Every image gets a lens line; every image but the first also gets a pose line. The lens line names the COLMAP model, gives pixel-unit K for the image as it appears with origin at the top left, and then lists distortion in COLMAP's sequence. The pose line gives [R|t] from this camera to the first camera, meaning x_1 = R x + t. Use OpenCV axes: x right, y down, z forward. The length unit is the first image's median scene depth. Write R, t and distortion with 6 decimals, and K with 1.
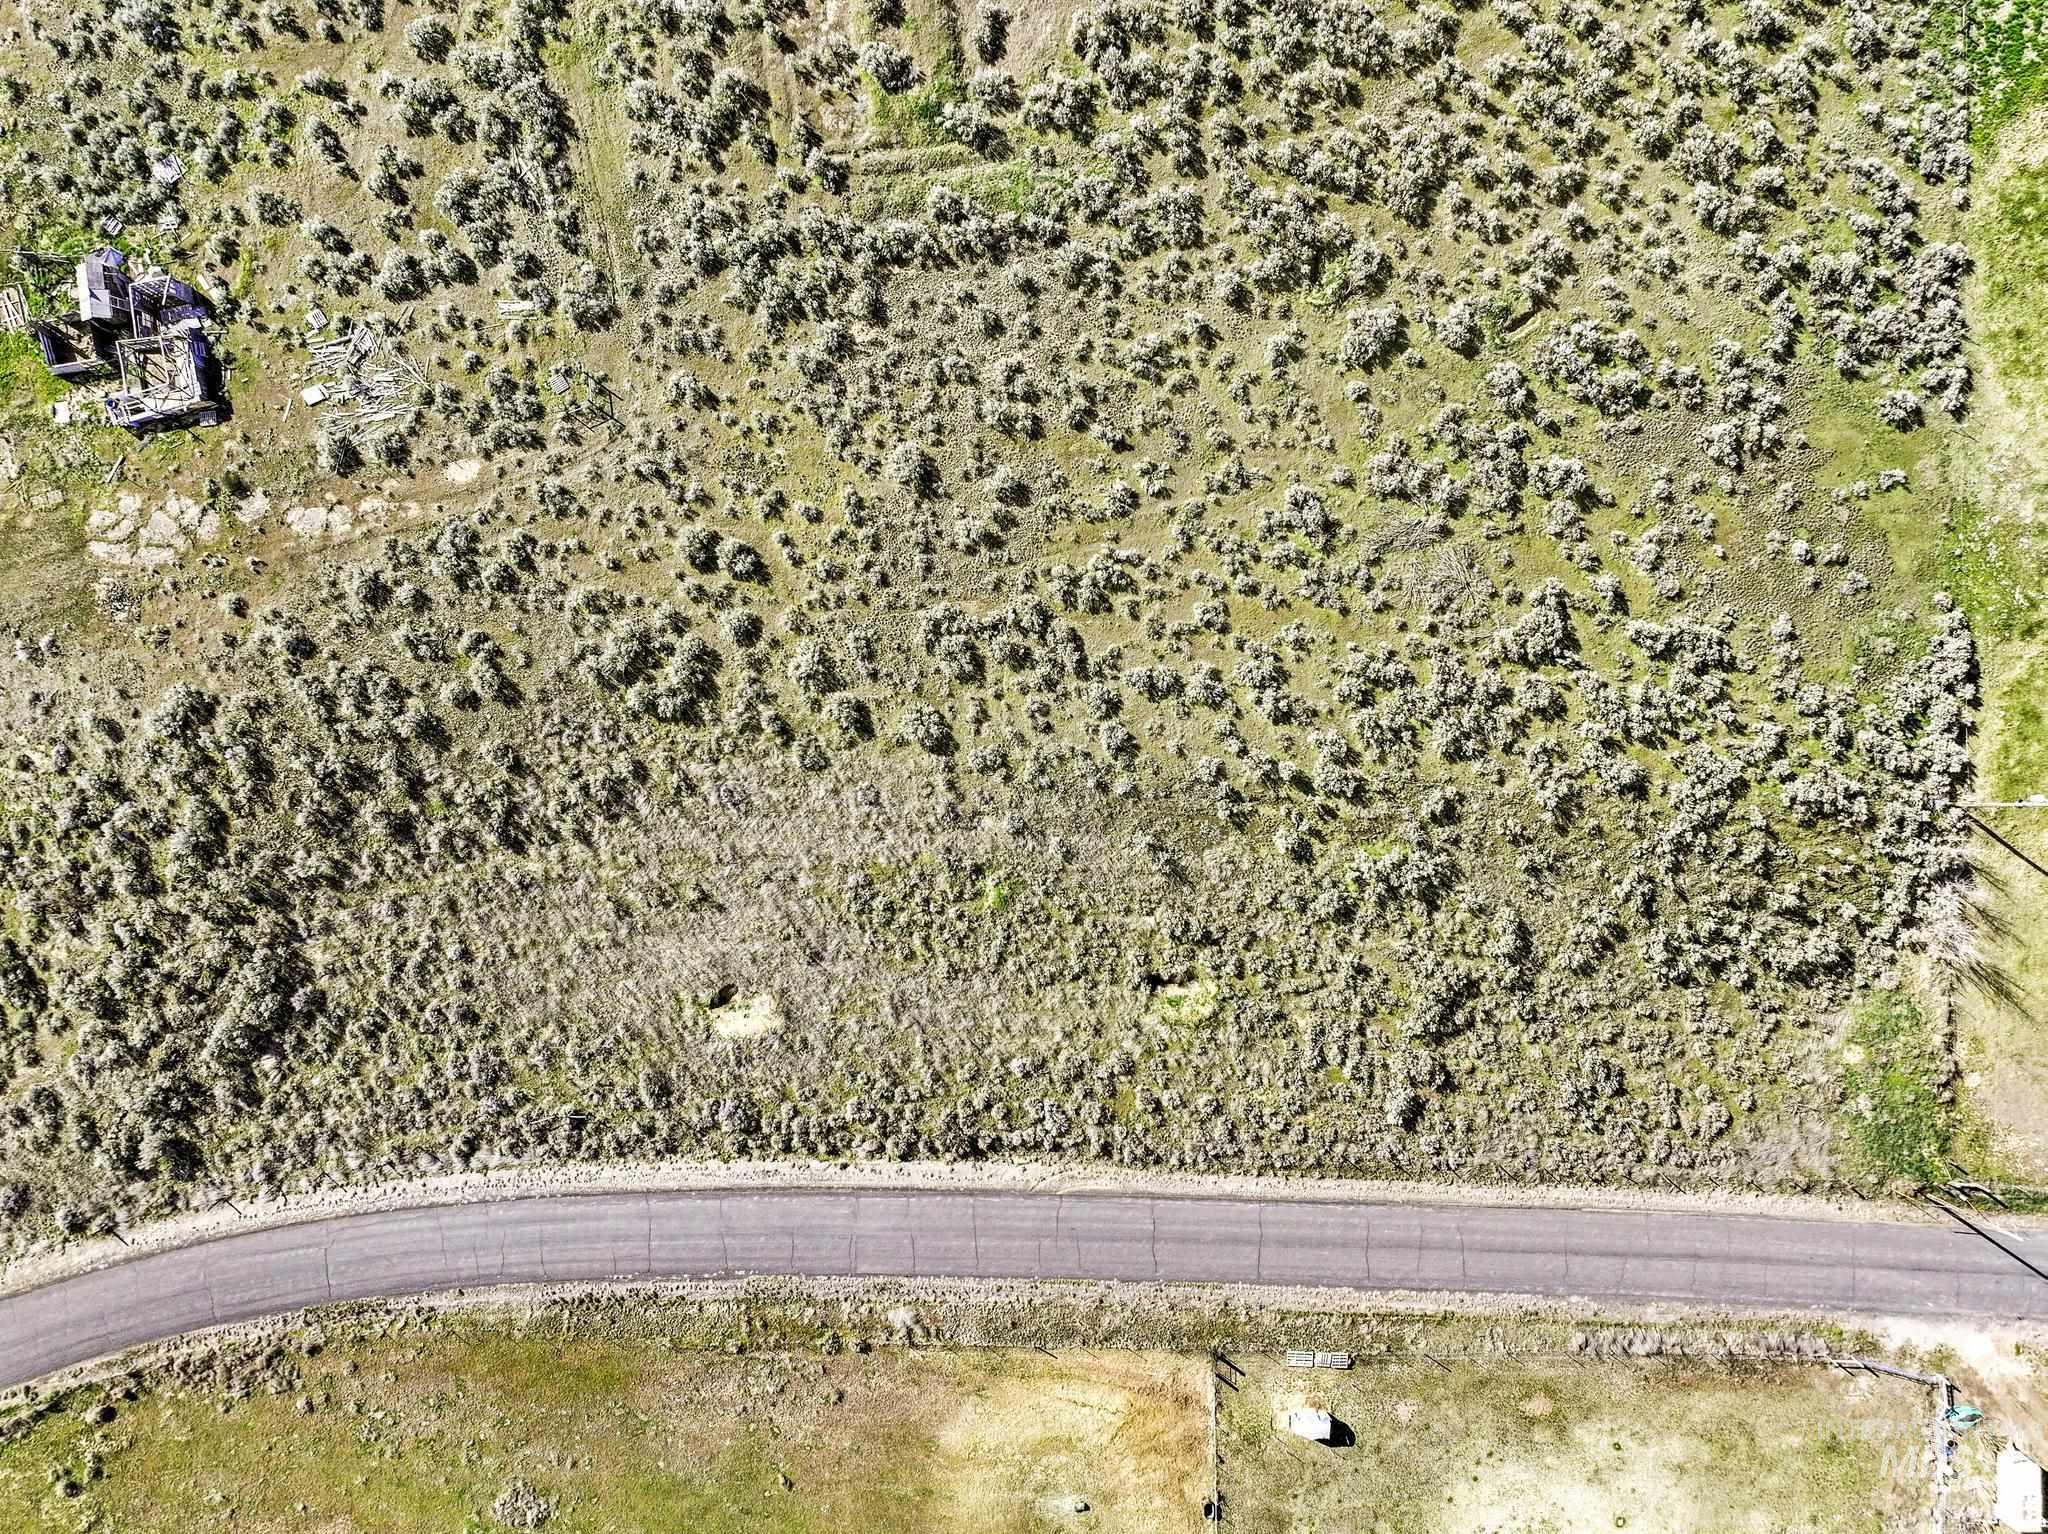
lens RADIAL K [[1445.5, 0, 1024.0], [0, 1445.5, 767.0], [0, 0, 1]] dist [-0.004427, 0.024427]
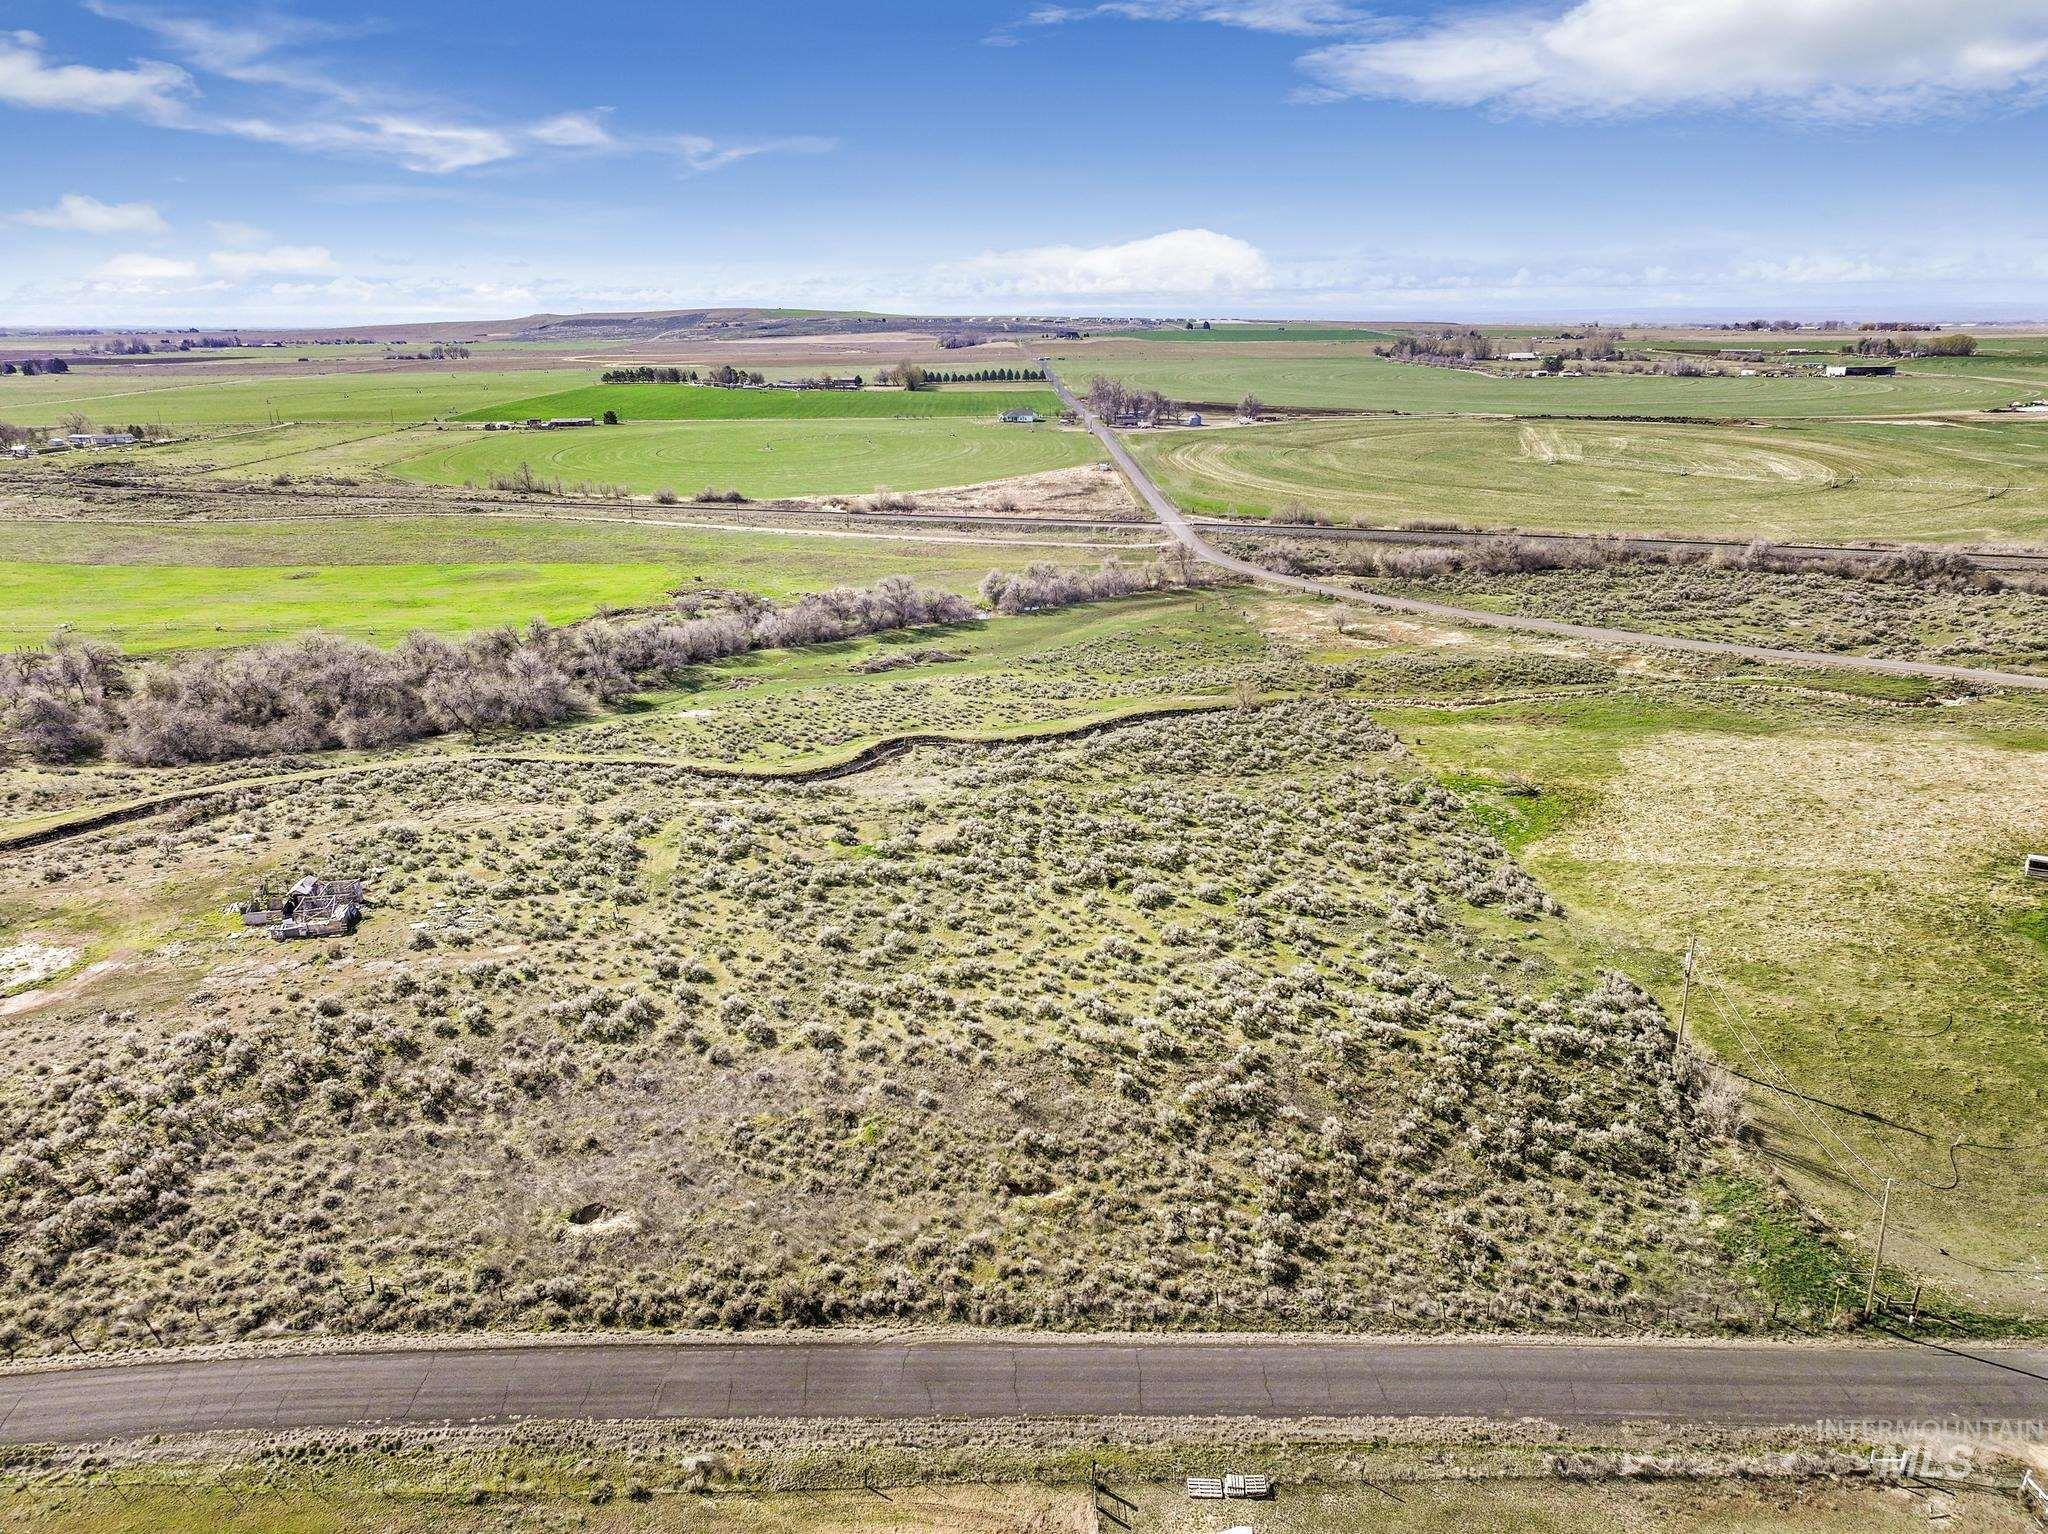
lens RADIAL K [[1445.5, 0, 1024.0], [0, 1445.5, 767.0], [0, 0, 1]] dist [-0.004427, 0.024427]
pose [[0.999865, -0.003836, 0.015996, 0.085883], [0.016390, 0.315319, -0.948844, 1.059400], [-0.001405, 0.948978, 0.315339, 0.401790]]
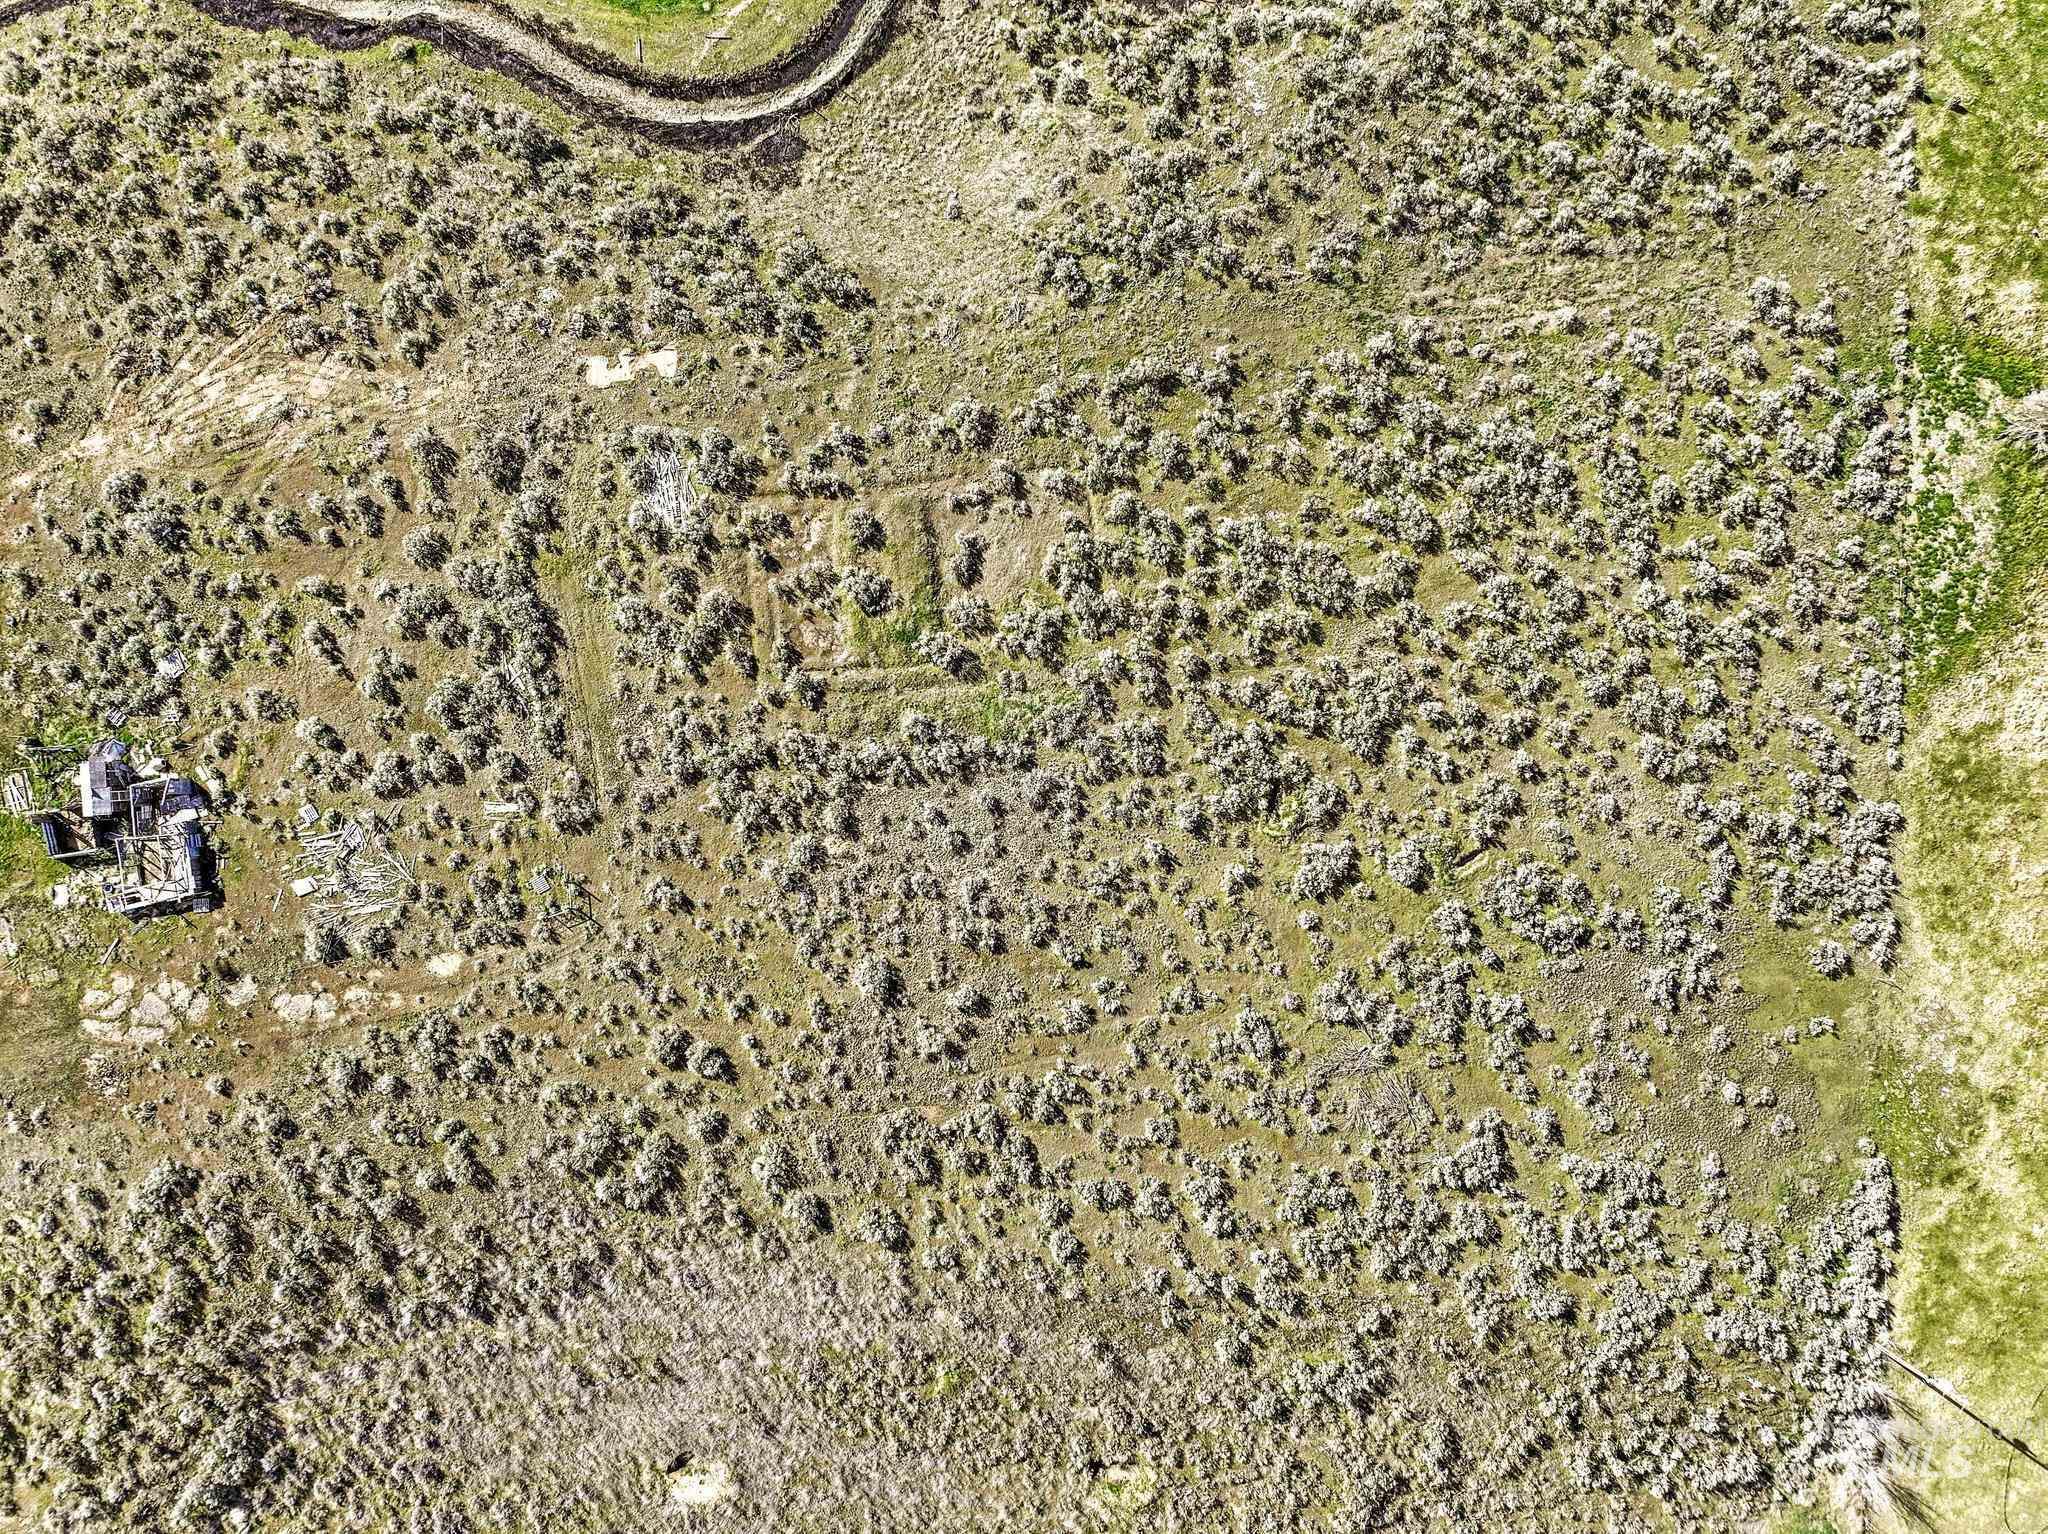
lens RADIAL K [[1433.0, 0, 1024.0], [0, 1433.0, 767.0], [0, 0, 1]] dist [-0.001161, 0.016716]
pose [[0.999440, 0.033466, -0.000001, 0.021865], [-0.033466, 0.999433, 0.003684, -0.364551], [0.000124, -0.003682, 0.999993, -0.027039]]
